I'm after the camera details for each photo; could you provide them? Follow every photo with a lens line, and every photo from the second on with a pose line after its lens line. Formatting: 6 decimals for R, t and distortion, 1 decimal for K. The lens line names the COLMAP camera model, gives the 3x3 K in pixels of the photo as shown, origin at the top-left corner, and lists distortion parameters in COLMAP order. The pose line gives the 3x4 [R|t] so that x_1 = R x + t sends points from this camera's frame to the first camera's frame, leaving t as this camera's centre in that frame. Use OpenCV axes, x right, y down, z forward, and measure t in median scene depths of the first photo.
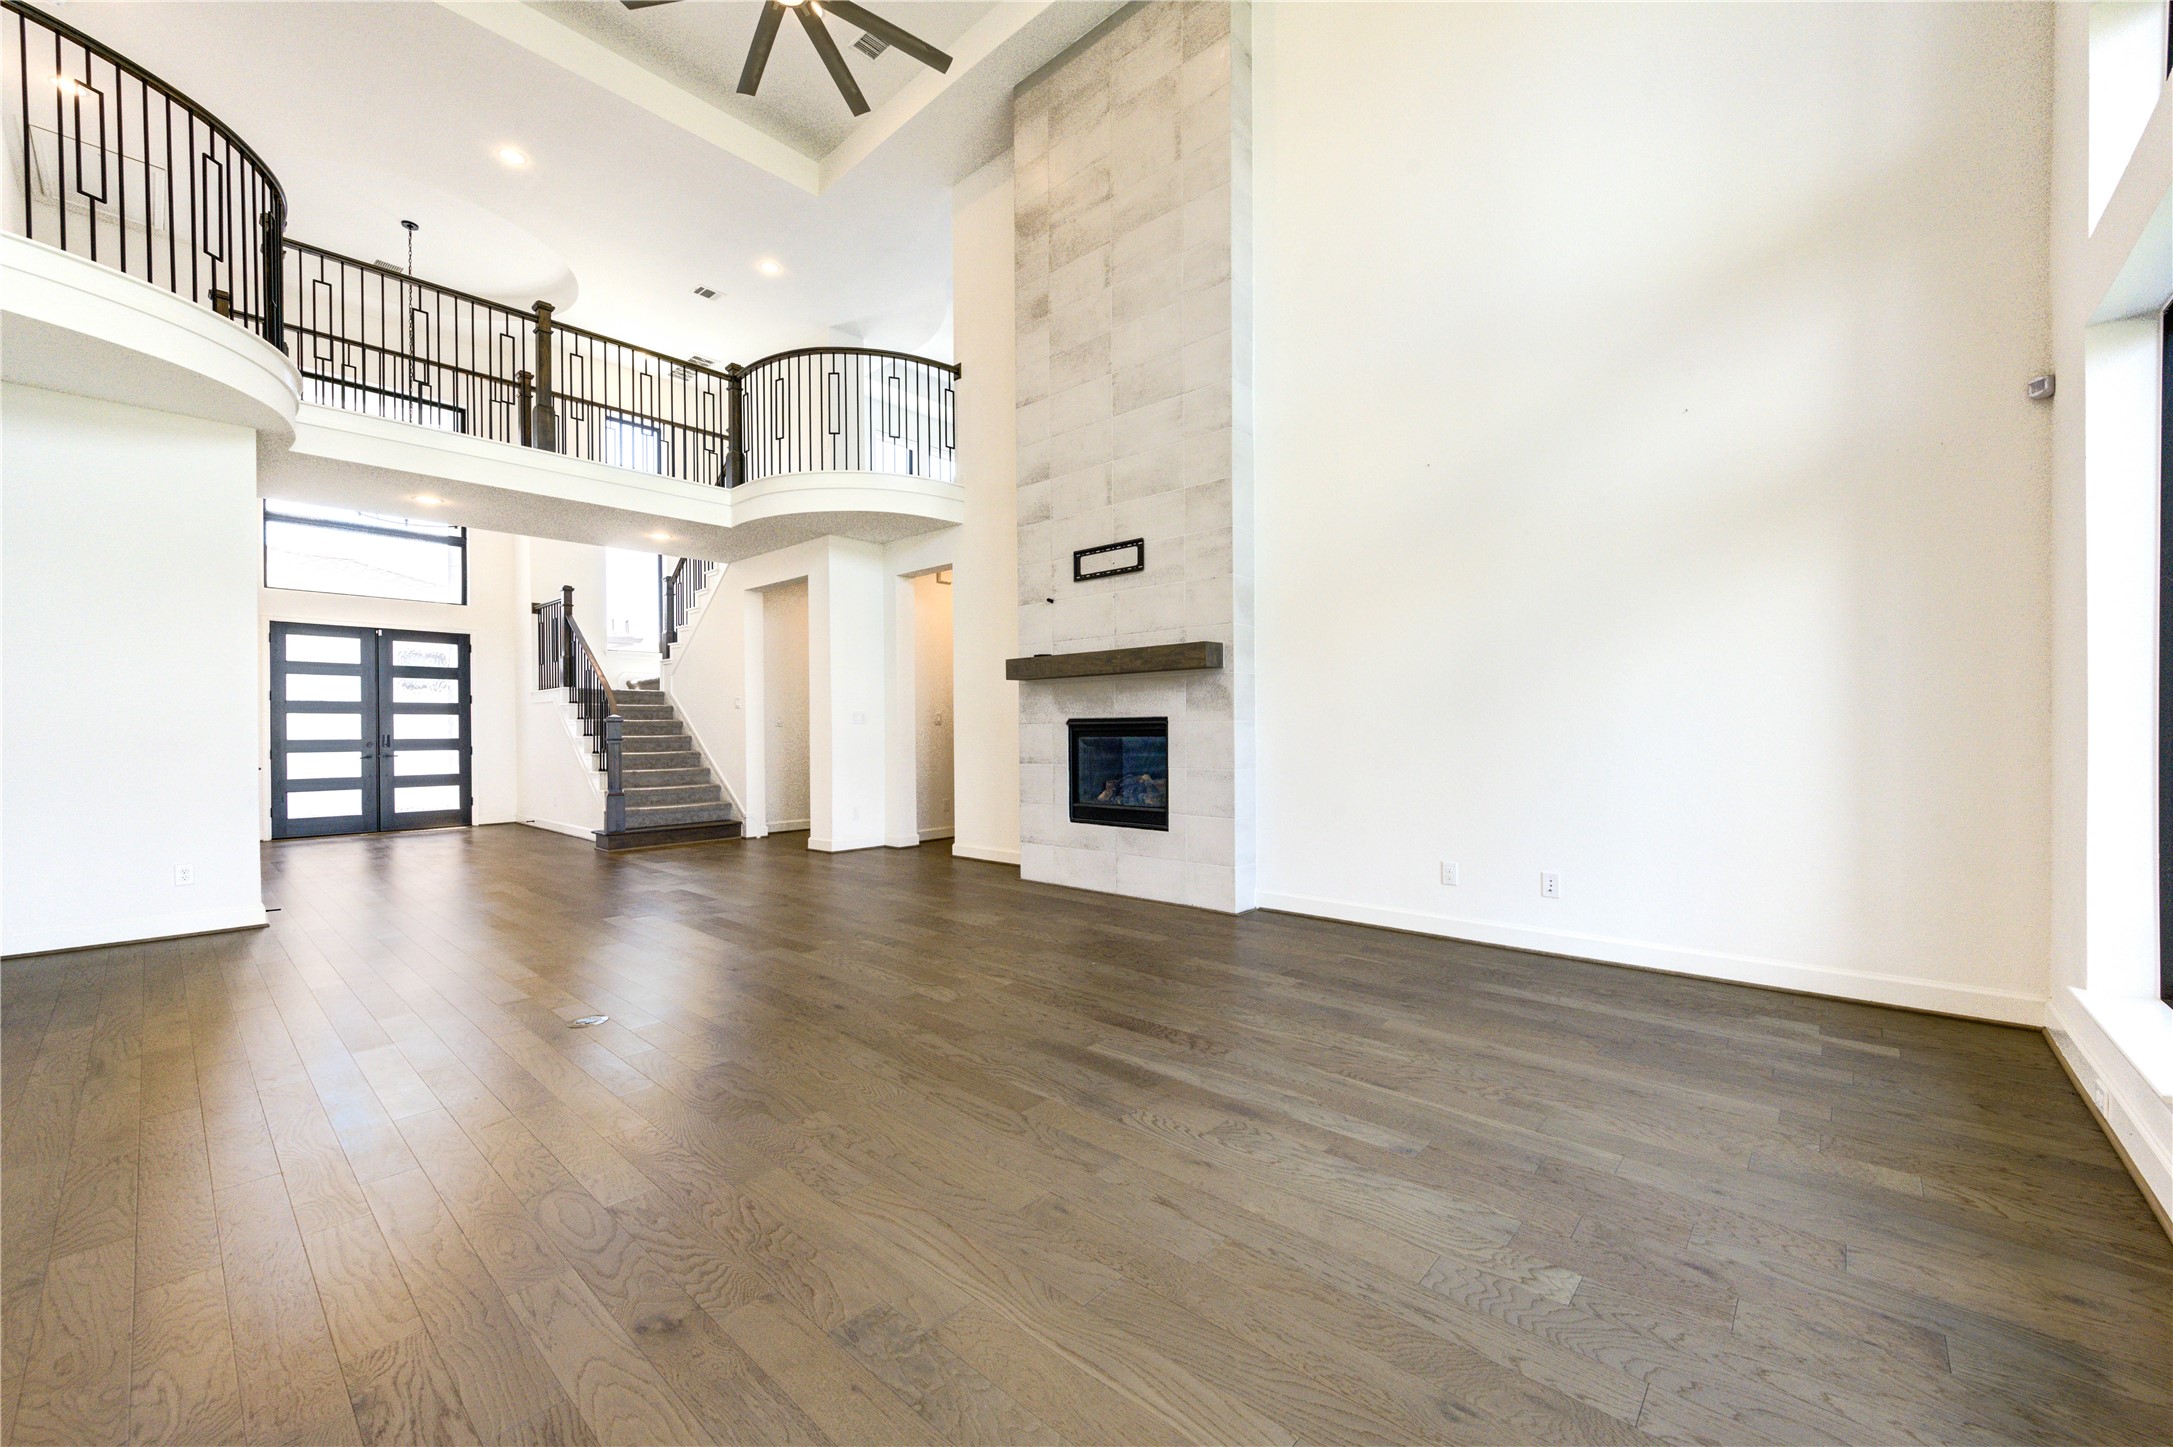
lens RADIAL K [[852.2, 0, 1083.0], [0, 852.2, 729.6], [0, 0, 1]] dist [0.002159, -0.000053]
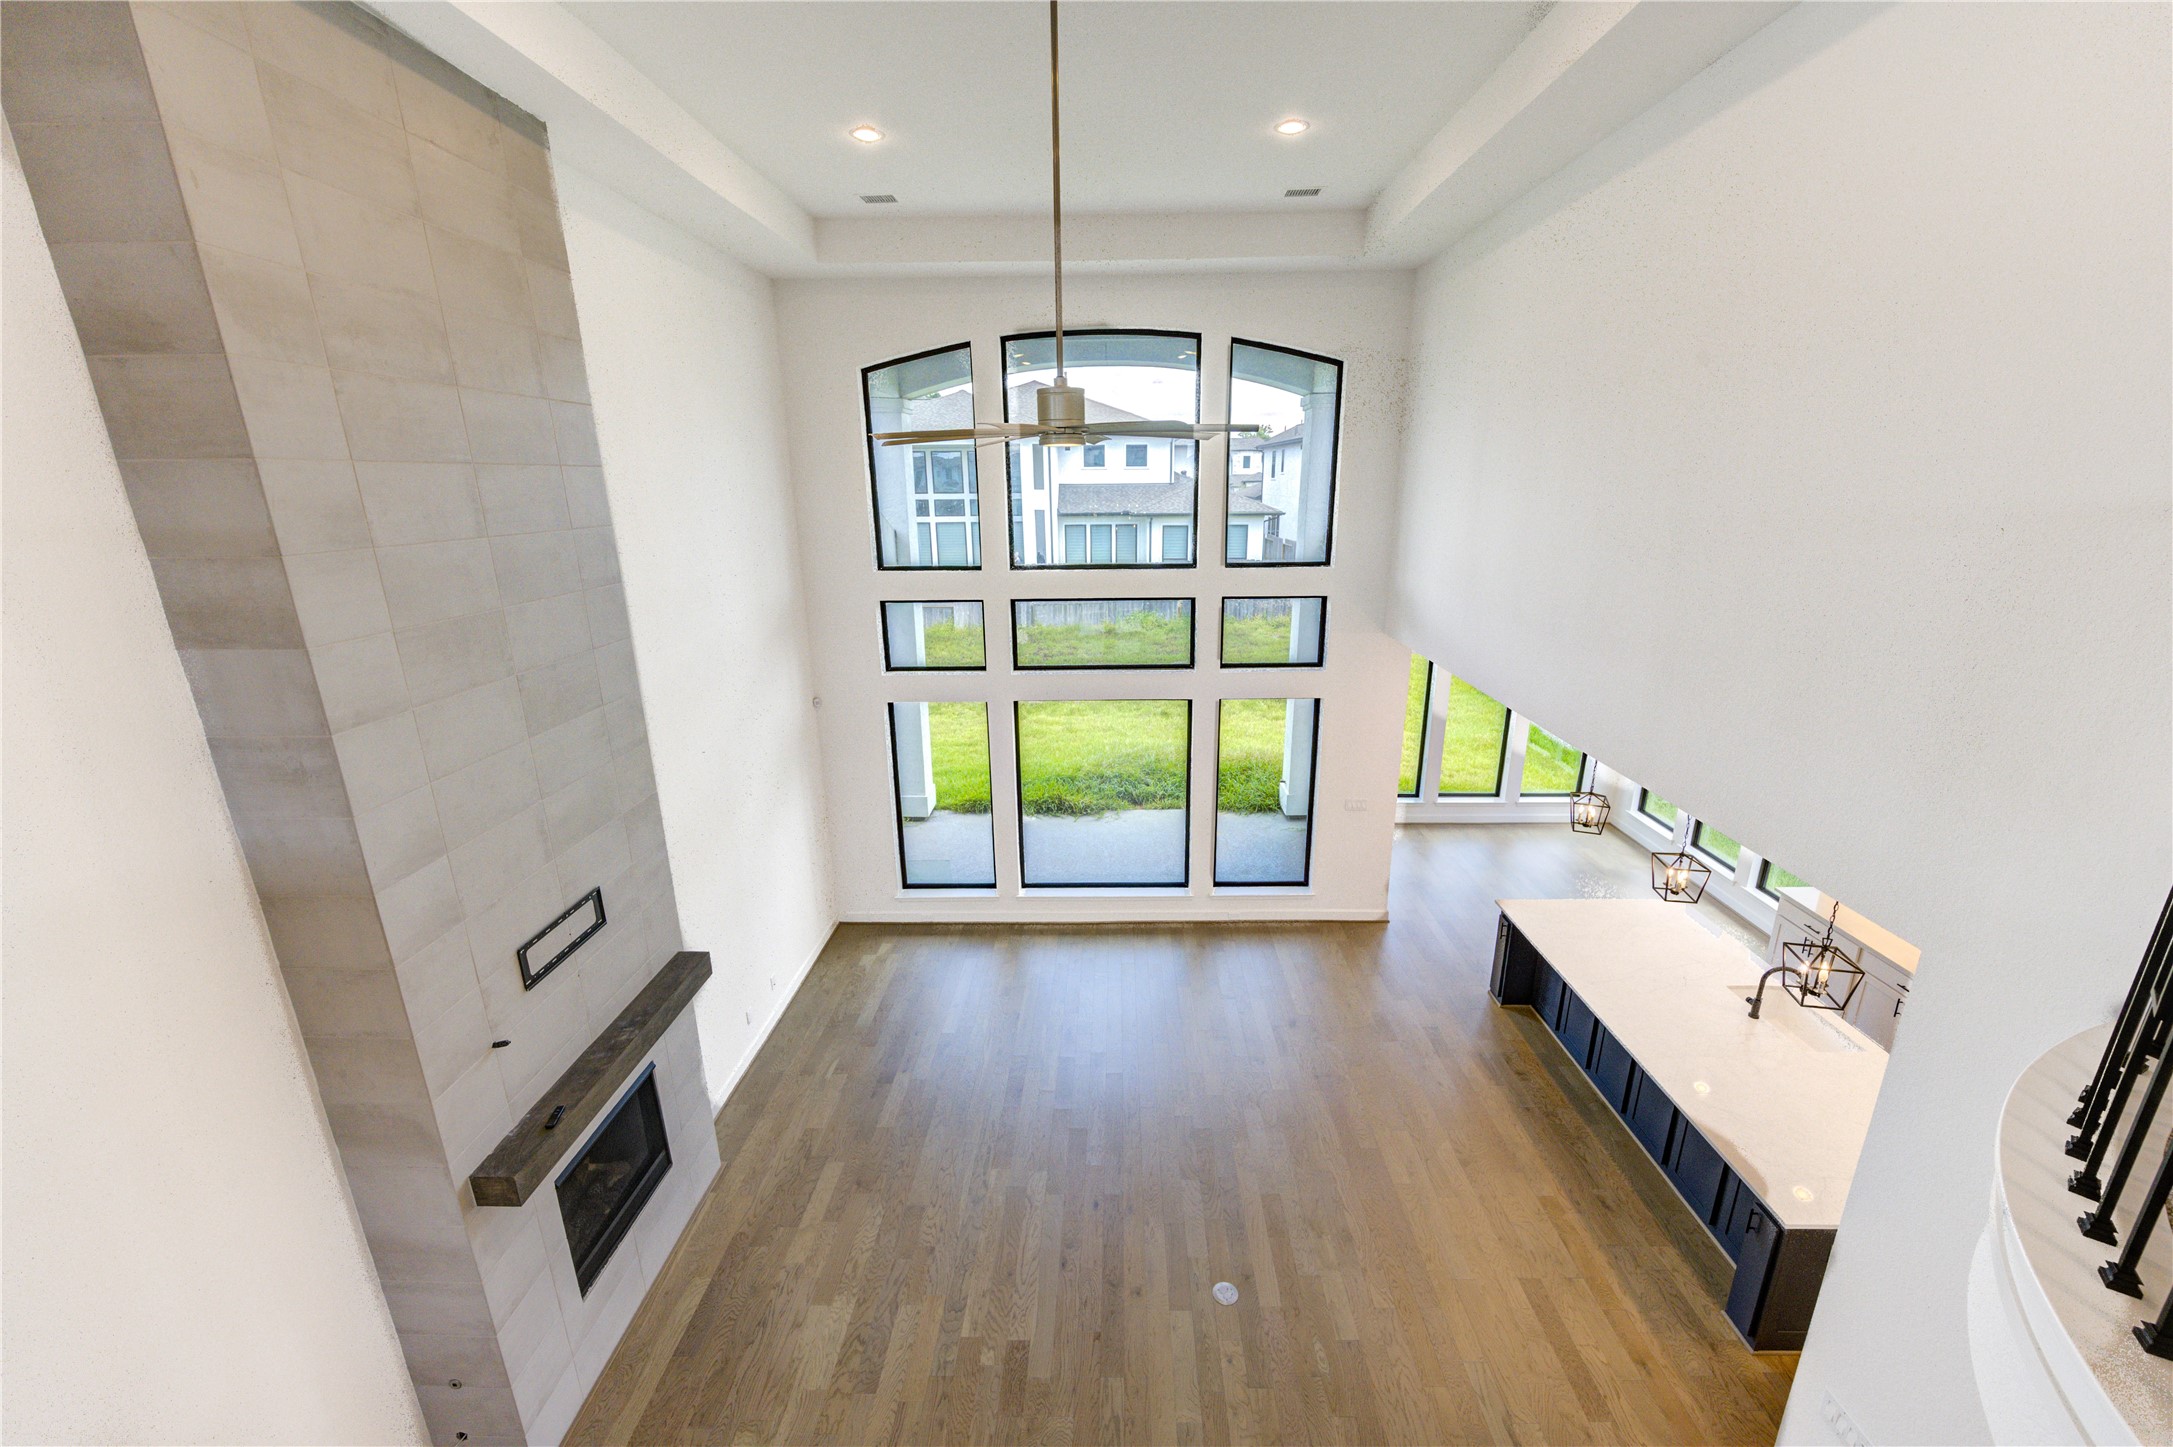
lens RADIAL K [[852.2, 0, 1112.2], [0, 852.2, 735.1], [0, 0, 1]] dist [0.002159, -0.000053]
pose [[-0.668131, -0.197074, 0.717470, -0.749165], [0.009148, 0.962036, 0.272770, -0.548004], [-0.743988, 0.188809, -0.640963, 1.088915]]
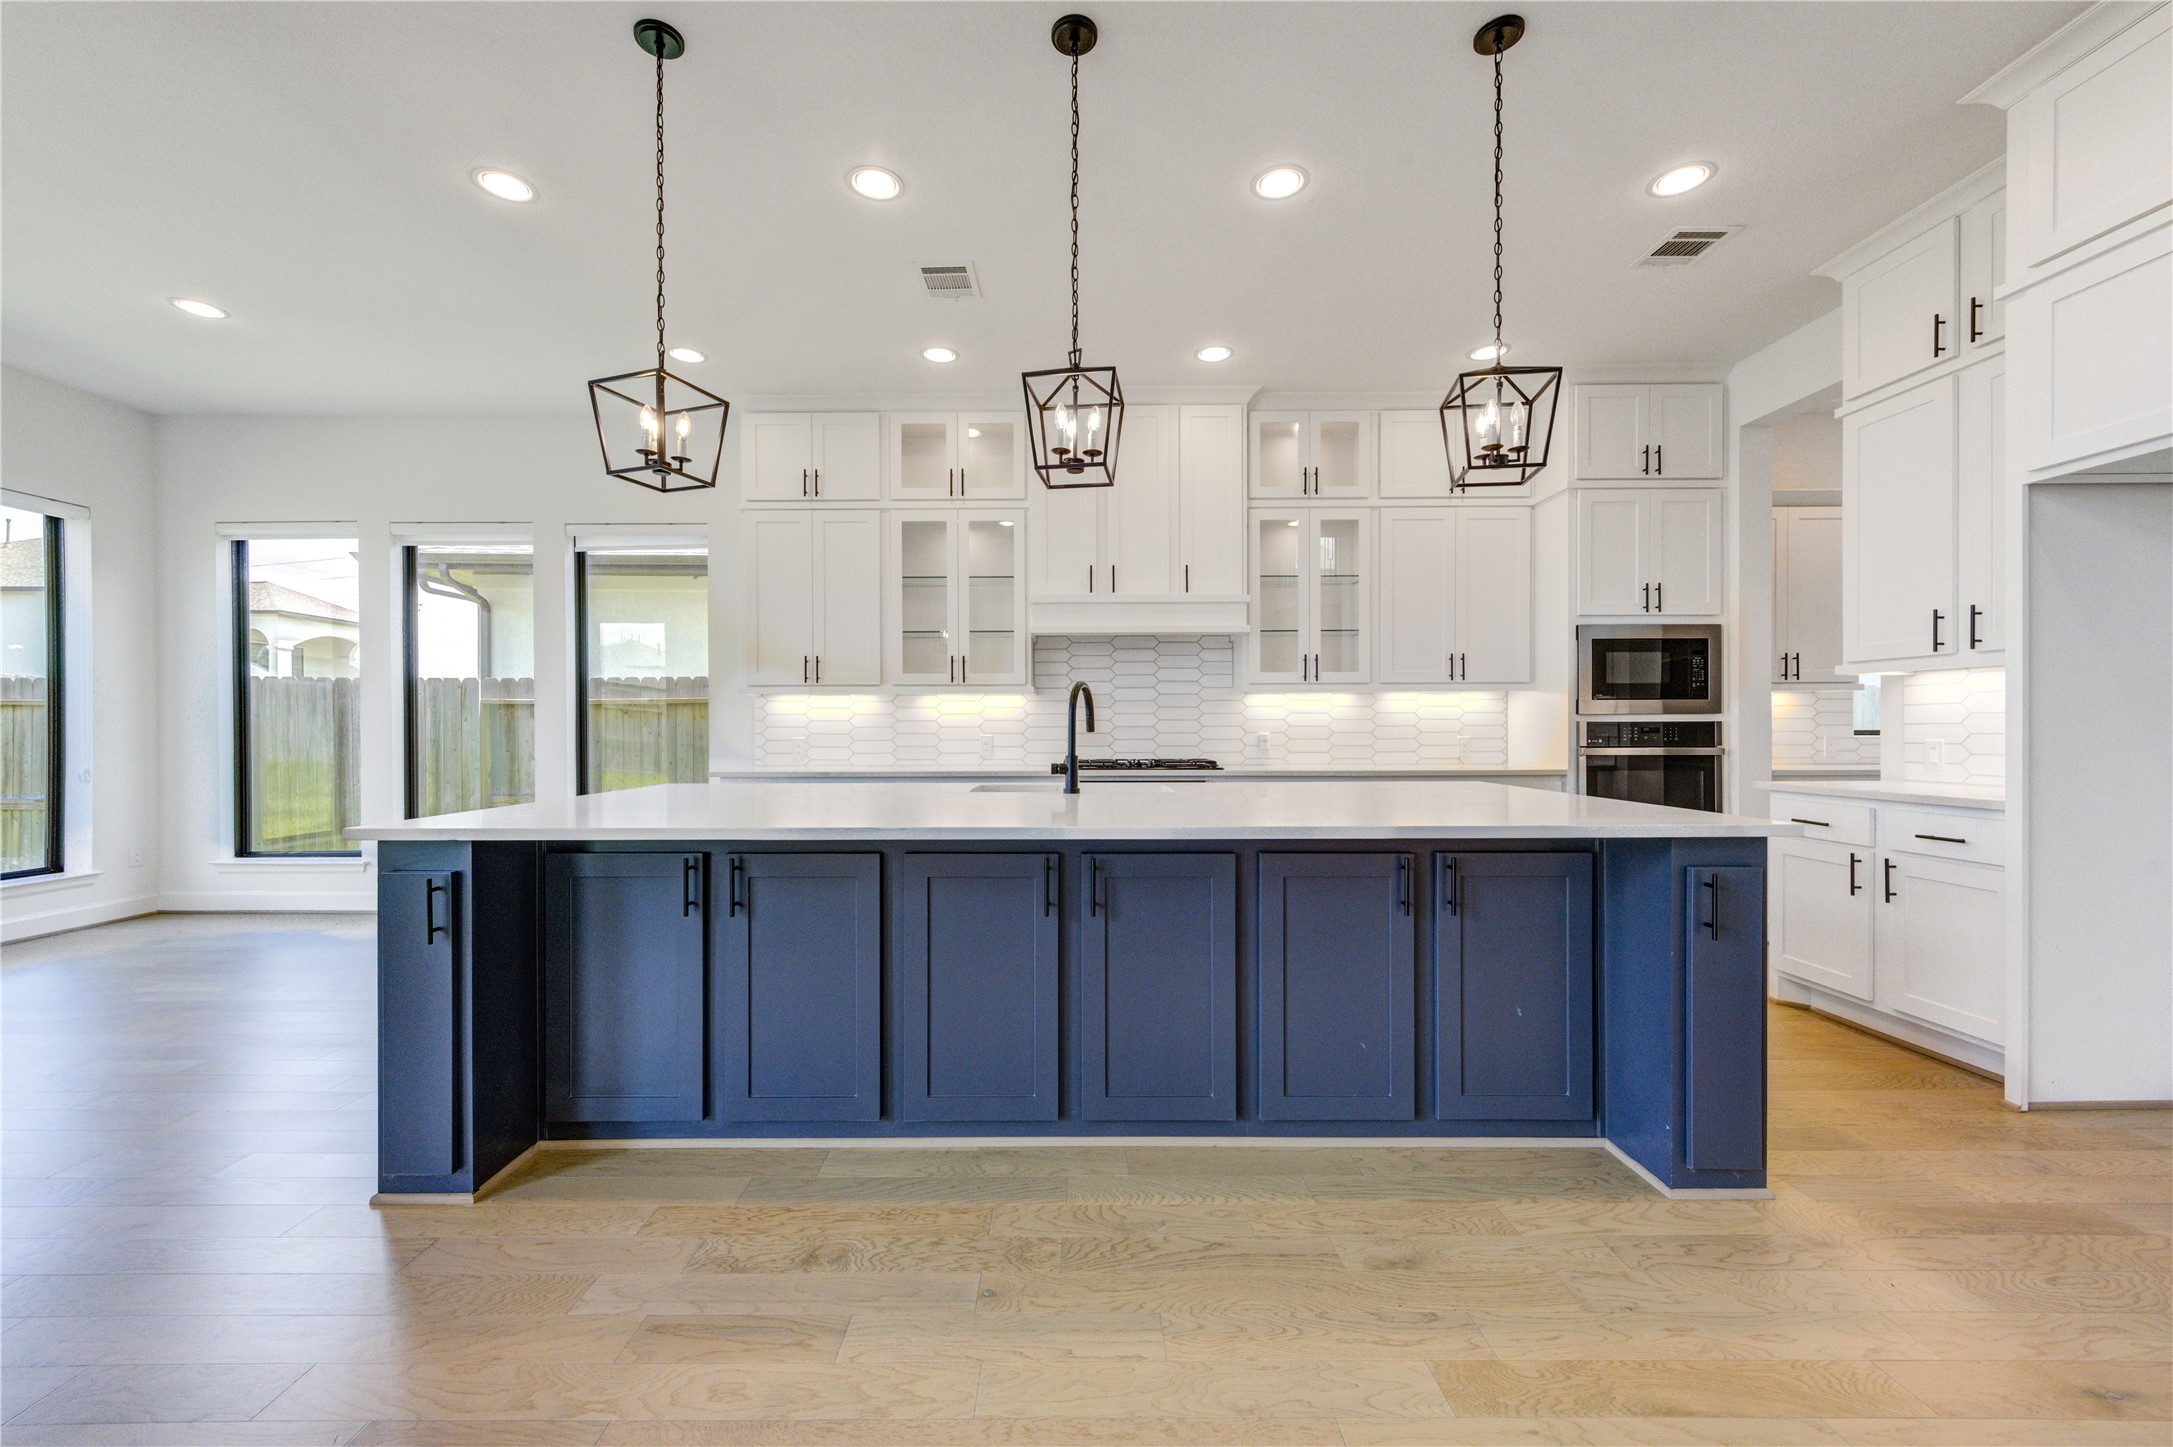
lens RADIAL K [[852.2, 0, 1069.9], [0, 852.2, 733.5], [0, 0, 1]] dist [0.002159, -0.000053]
pose [[-0.742214, 0.015480, -0.669984, -0.248559], [0.010930, 0.999880, 0.010994, 0.003173], [0.670074, 0.000837, -0.742294, 0.341092]]
